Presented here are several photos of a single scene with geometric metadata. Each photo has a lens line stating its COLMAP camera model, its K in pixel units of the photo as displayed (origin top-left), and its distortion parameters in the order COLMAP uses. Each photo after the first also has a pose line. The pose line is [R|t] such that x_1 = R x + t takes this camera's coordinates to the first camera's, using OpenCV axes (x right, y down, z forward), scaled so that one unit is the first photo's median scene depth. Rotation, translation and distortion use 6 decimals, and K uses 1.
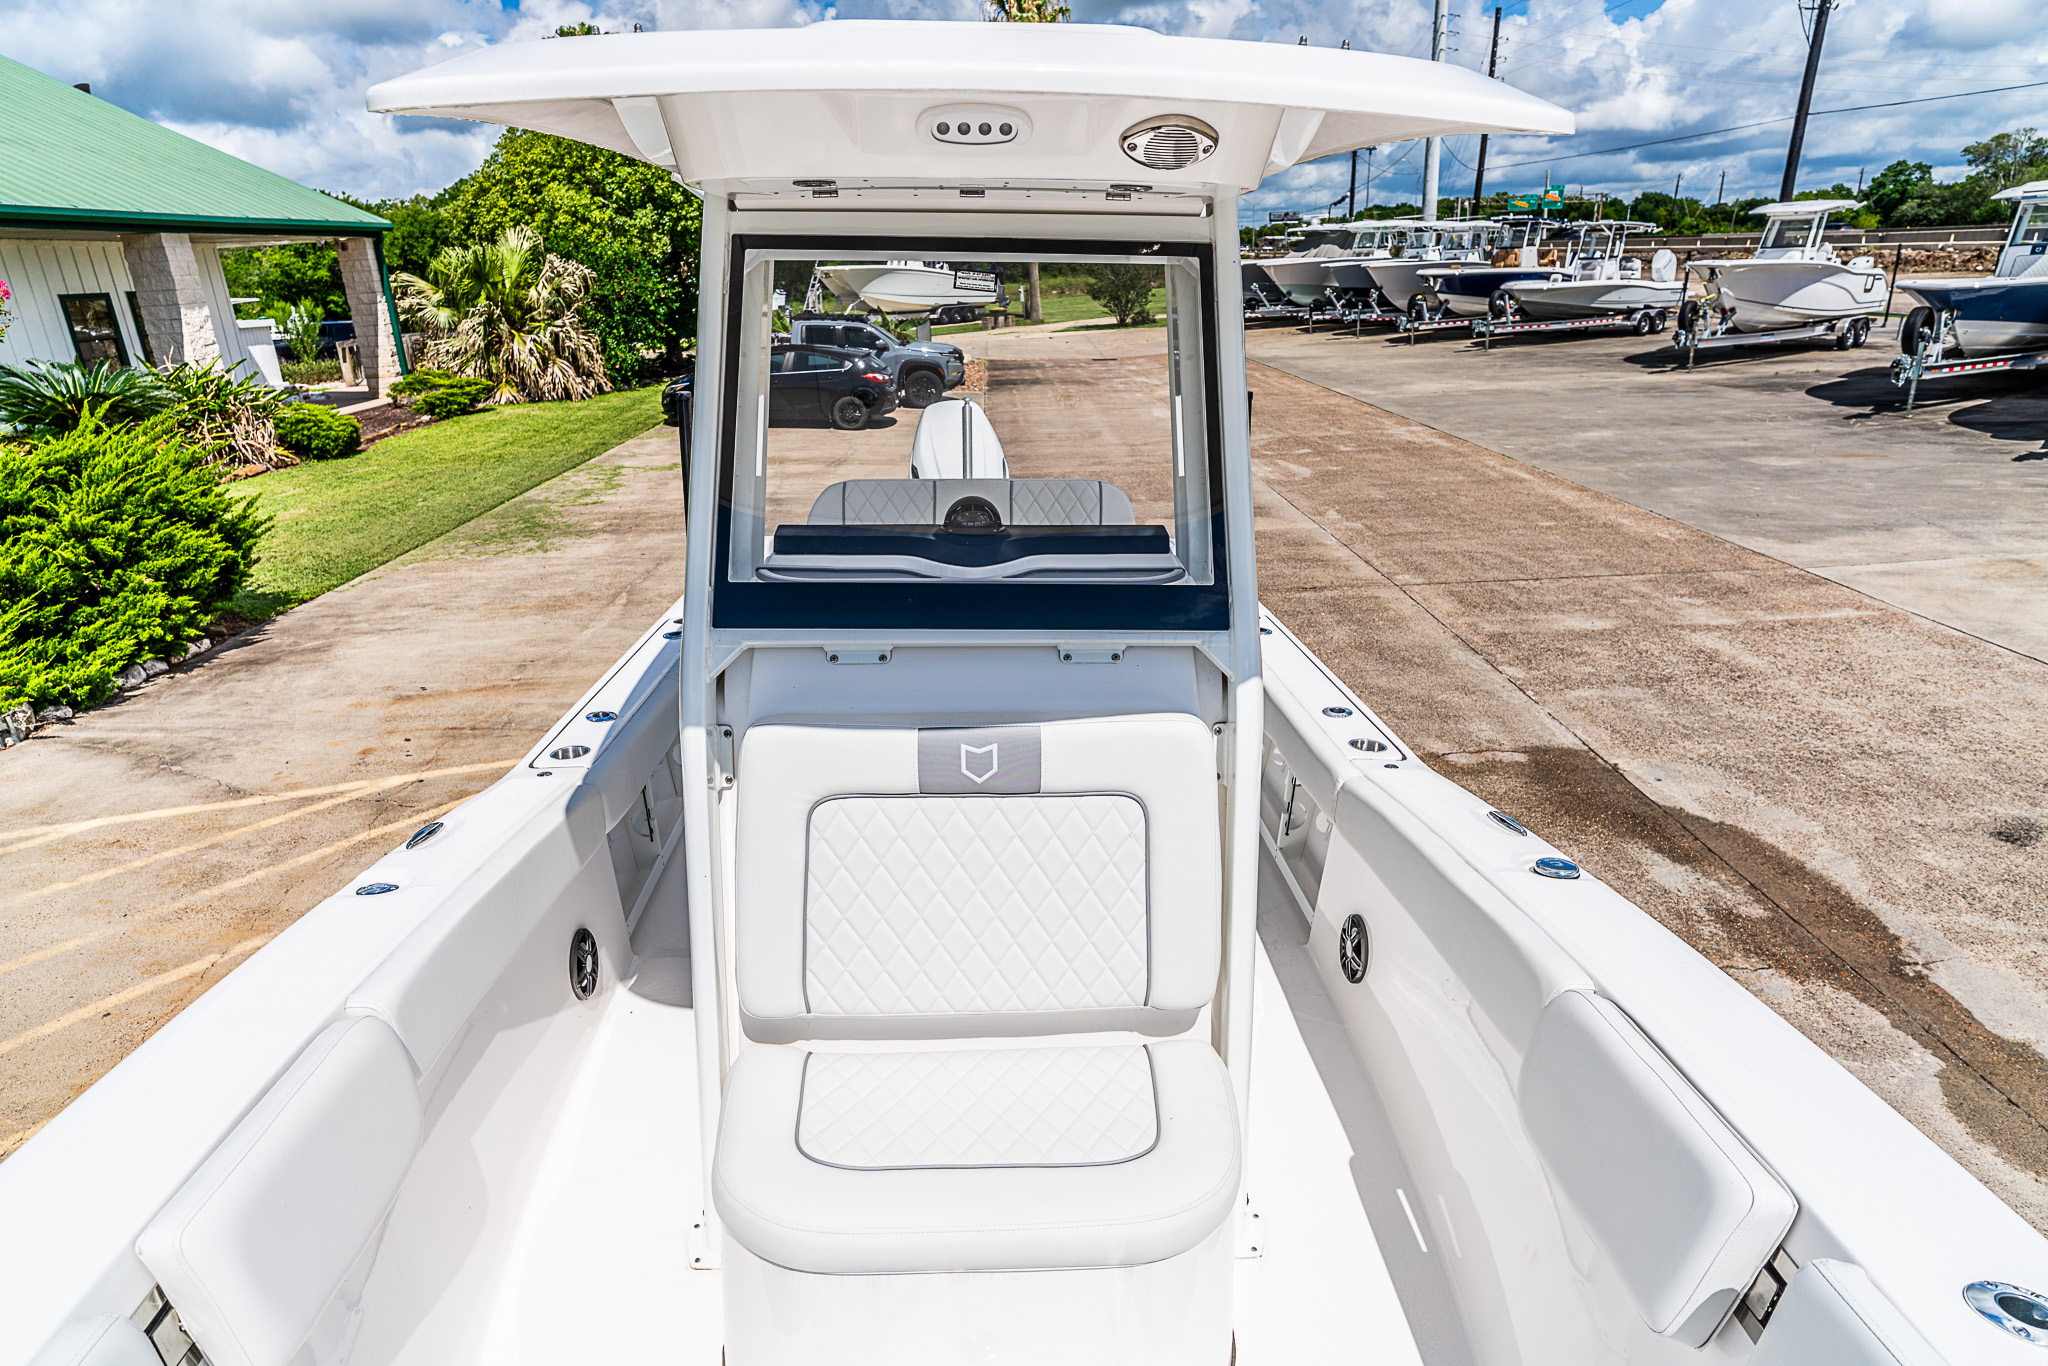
lens RADIAL K [[1142.9, 0, 1008.3], [0, 1142.9, 687.5], [0, 0, 1]] dist [-0.061788, 0.029138]
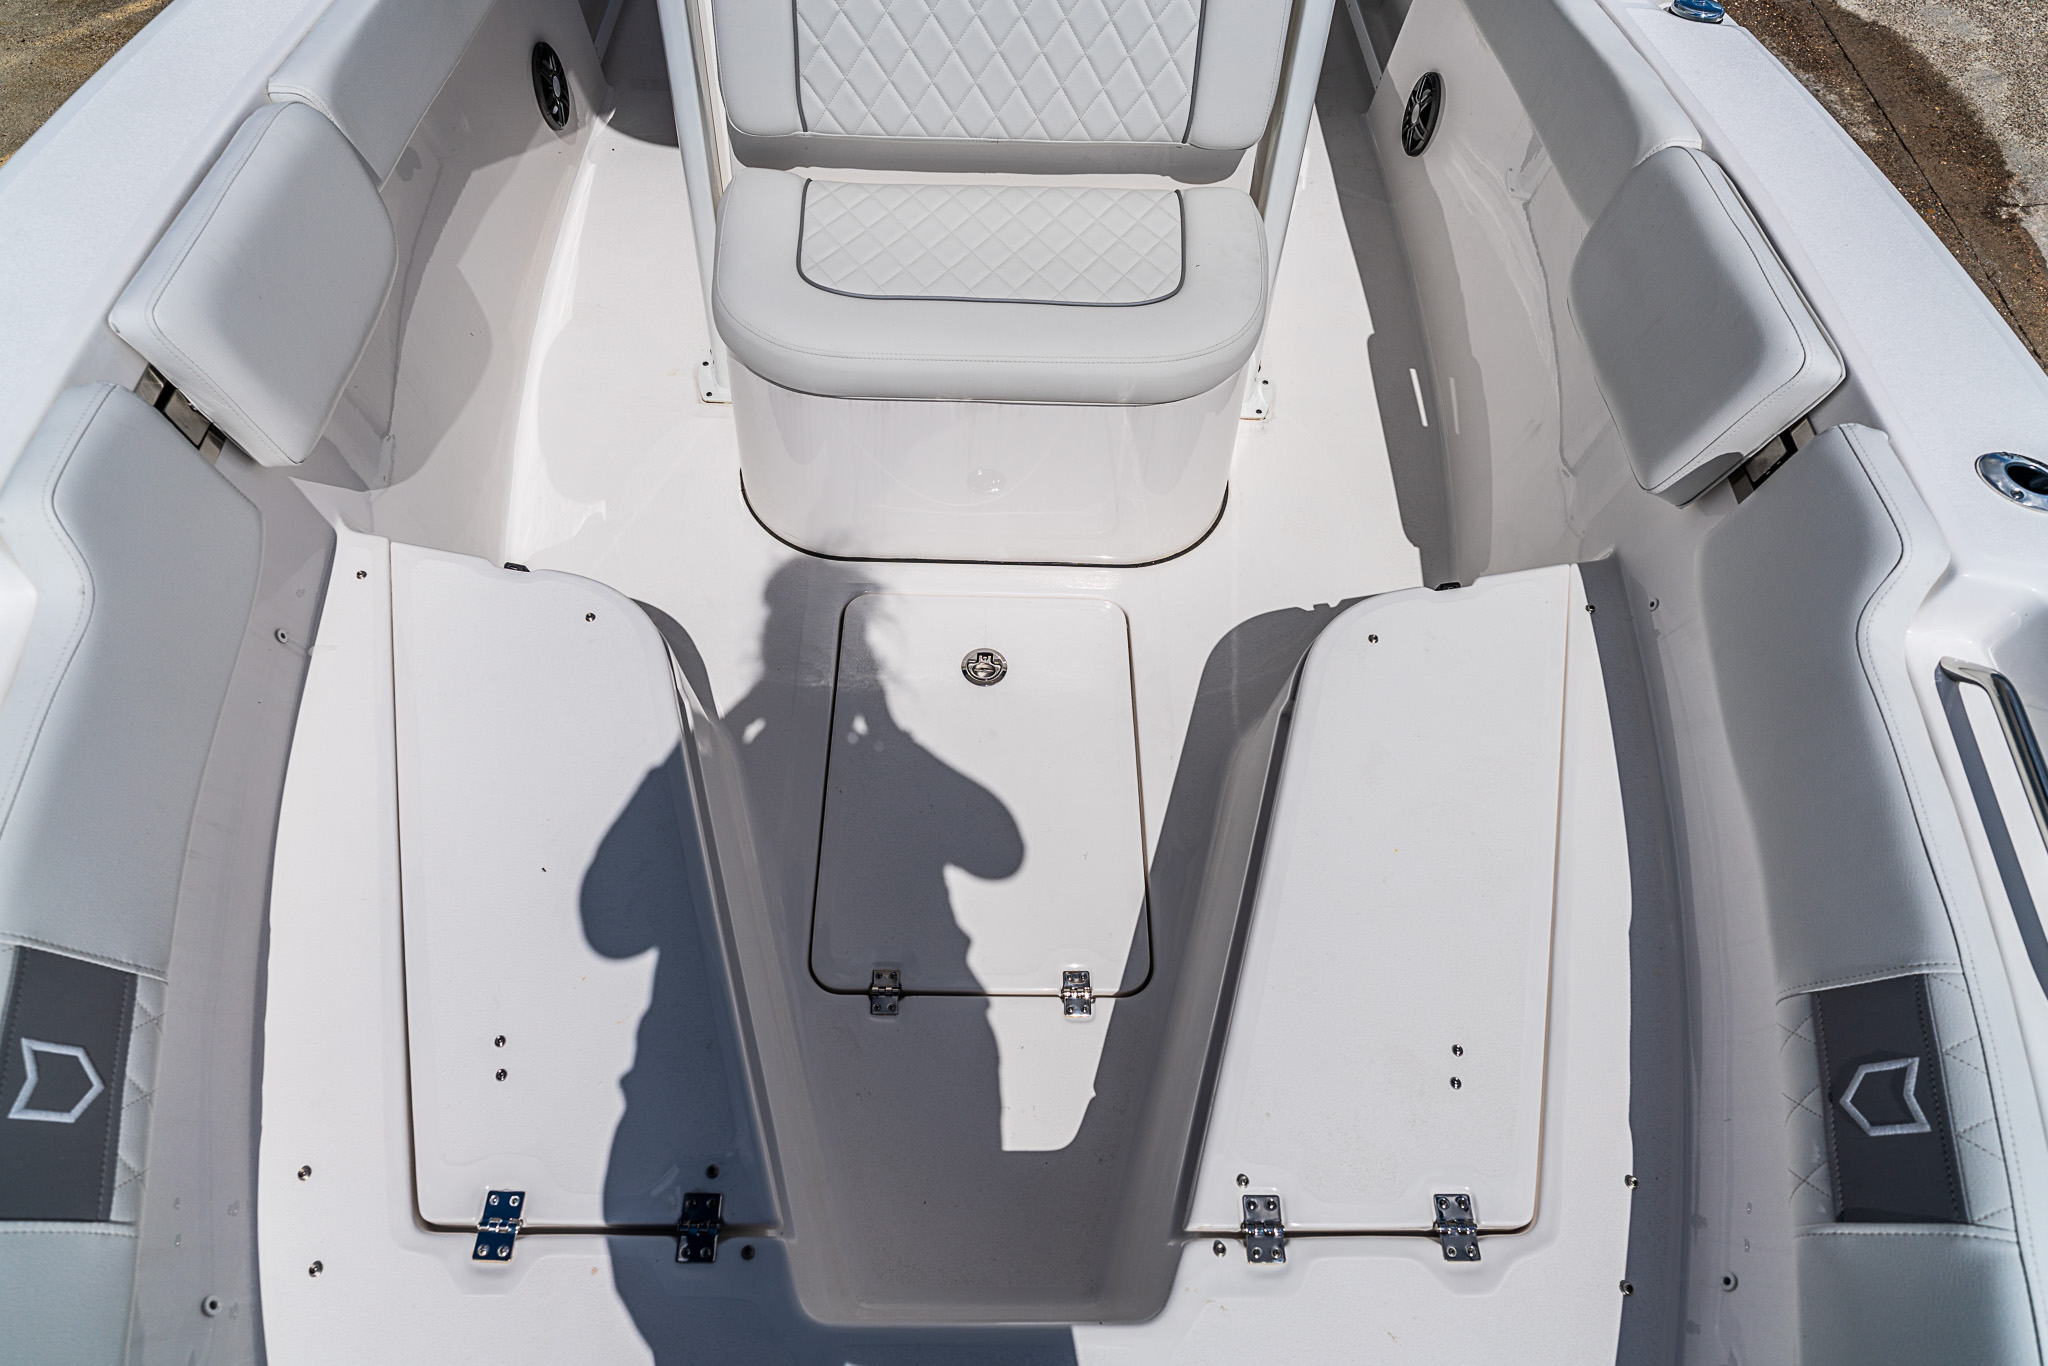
lens RADIAL K [[1142.9, 0, 1008.3], [0, 1142.9, 687.5], [0, 0, 1]] dist [-0.061788, 0.029138]
pose [[0.998813, 0.048123, 0.007551, -0.000846], [-0.042426, 0.783247, 0.620261, 0.023644], [0.023934, -0.619845, 0.784359, 0.013263]]
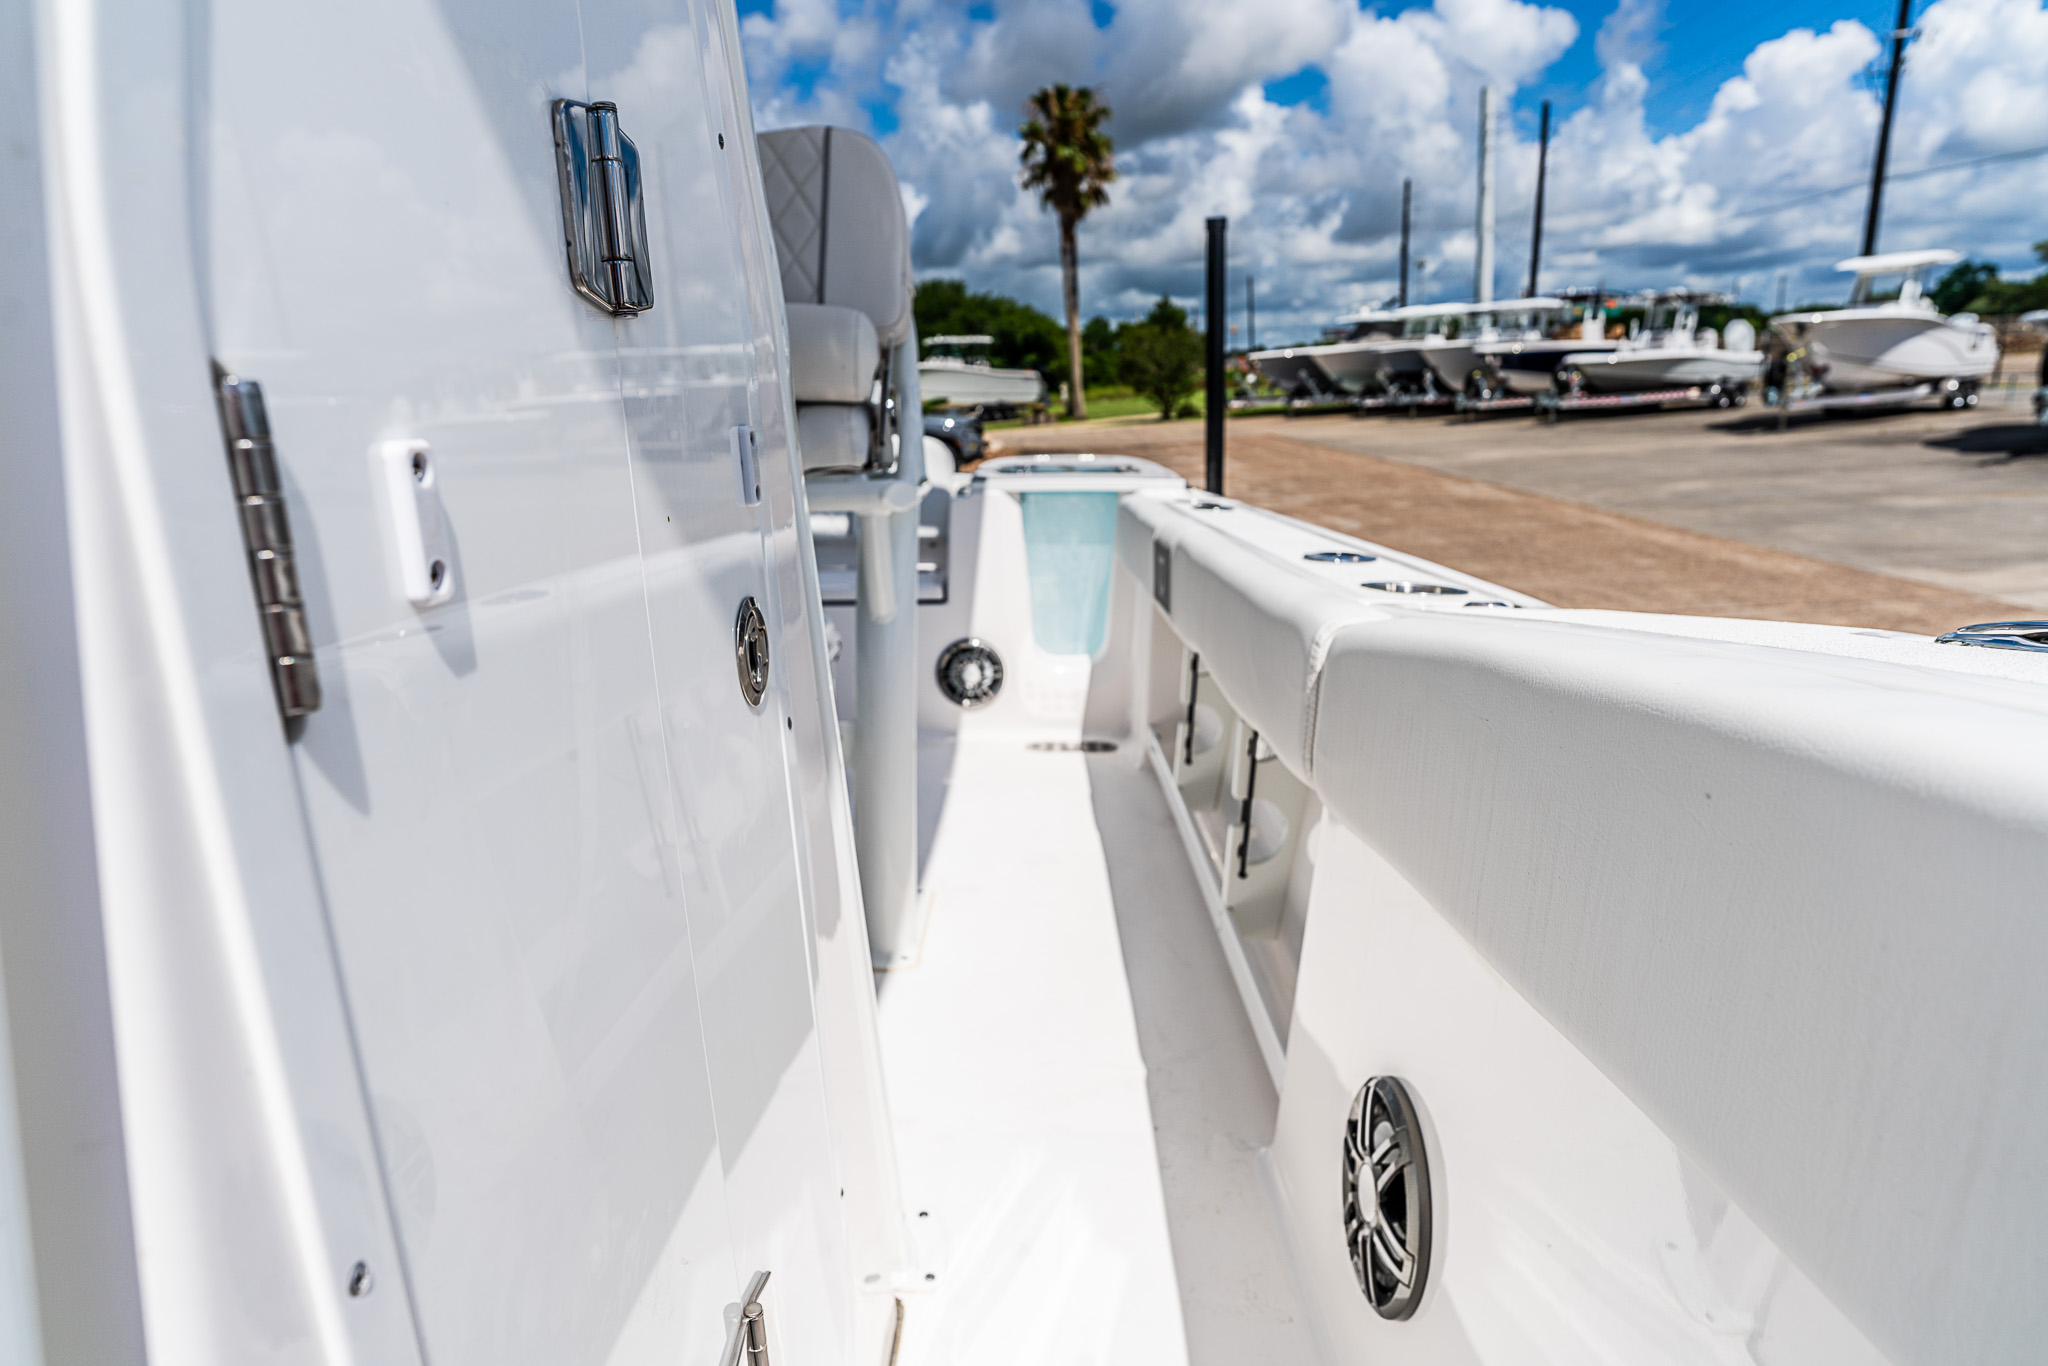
lens RADIAL K [[1154.0, 0, 1008.2], [0, 1154.0, 683.3], [0, 0, 1]] dist [-0.061798, 0.028726]
pose [[0.998692, -0.006248, -0.050737, 0.101310], [0.000901, 0.994501, -0.104727, 0.058794], [0.051113, 0.104544, 0.993206, 0.312414]]
